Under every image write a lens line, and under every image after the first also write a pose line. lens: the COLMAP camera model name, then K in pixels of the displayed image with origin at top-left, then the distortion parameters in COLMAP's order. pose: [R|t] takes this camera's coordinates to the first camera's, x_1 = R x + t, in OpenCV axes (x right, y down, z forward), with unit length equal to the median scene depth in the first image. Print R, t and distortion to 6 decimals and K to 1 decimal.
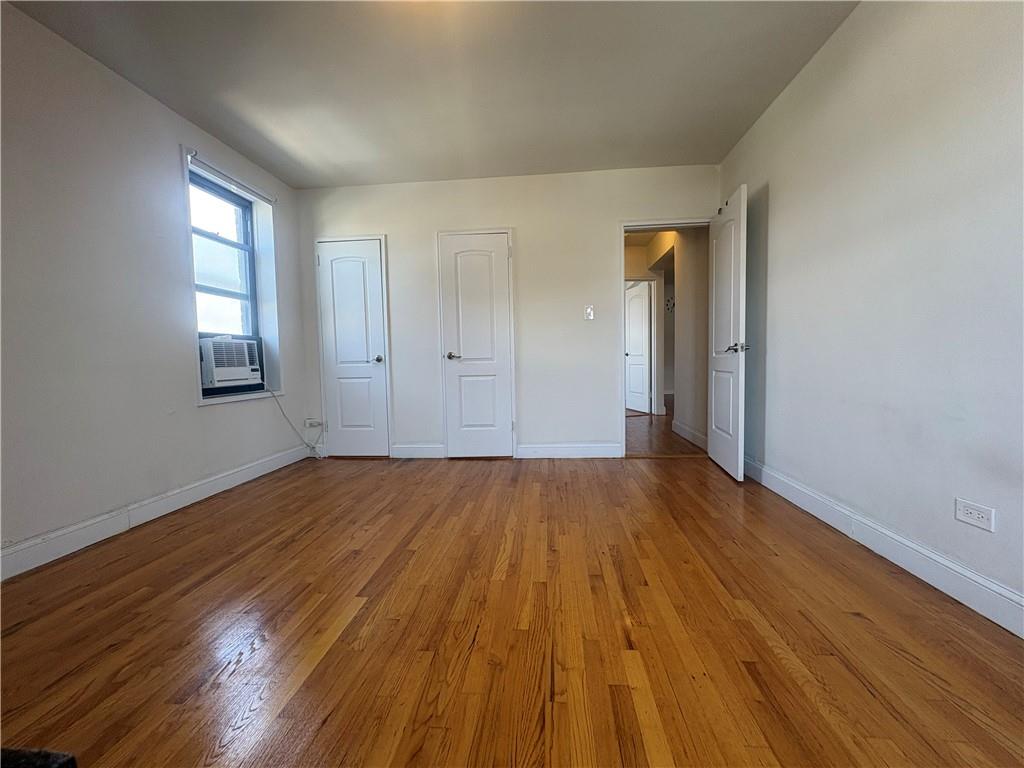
lens RADIAL K [[404.5, 0, 503.2], [0, 404.5, 382.9], [0, 0, 1]] dist [-0.000811, -0.000297]
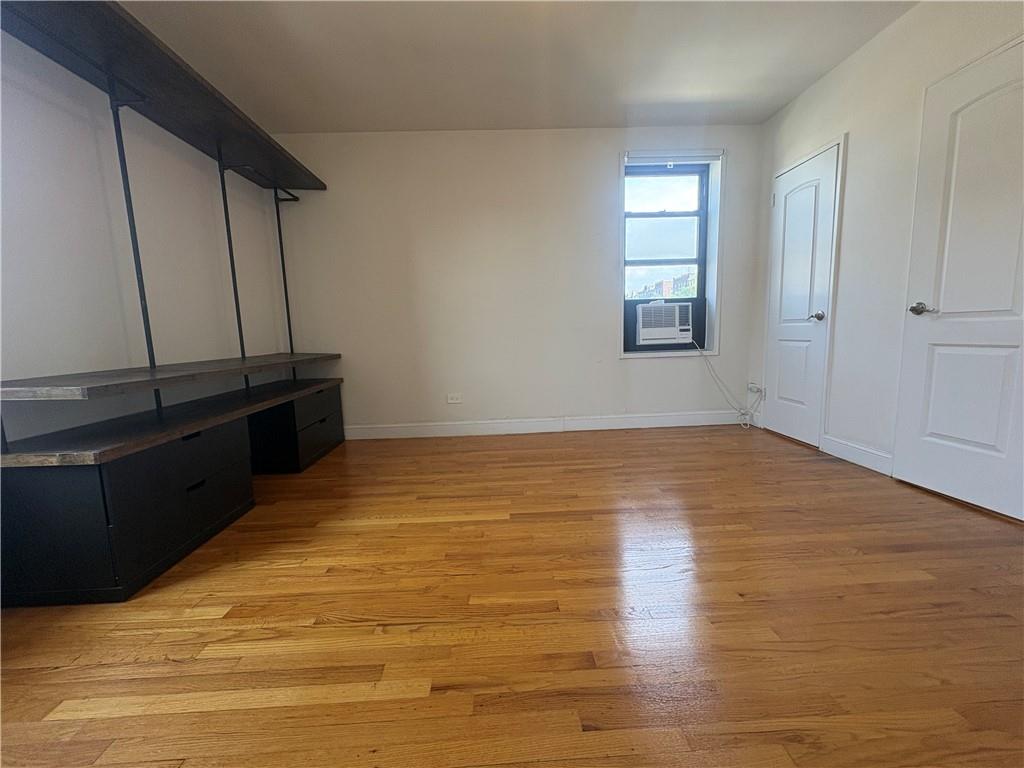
lens RADIAL K [[404.5, 0, 506.4], [0, 404.5, 385.8], [0, 0, 1]] dist [-0.000811, -0.000297]
pose [[0.150277, 0.147661, -0.977555, 0.367050], [-0.026307, 0.989030, 0.145350, -0.026661], [0.988294, 0.003874, 0.152513, 0.332339]]
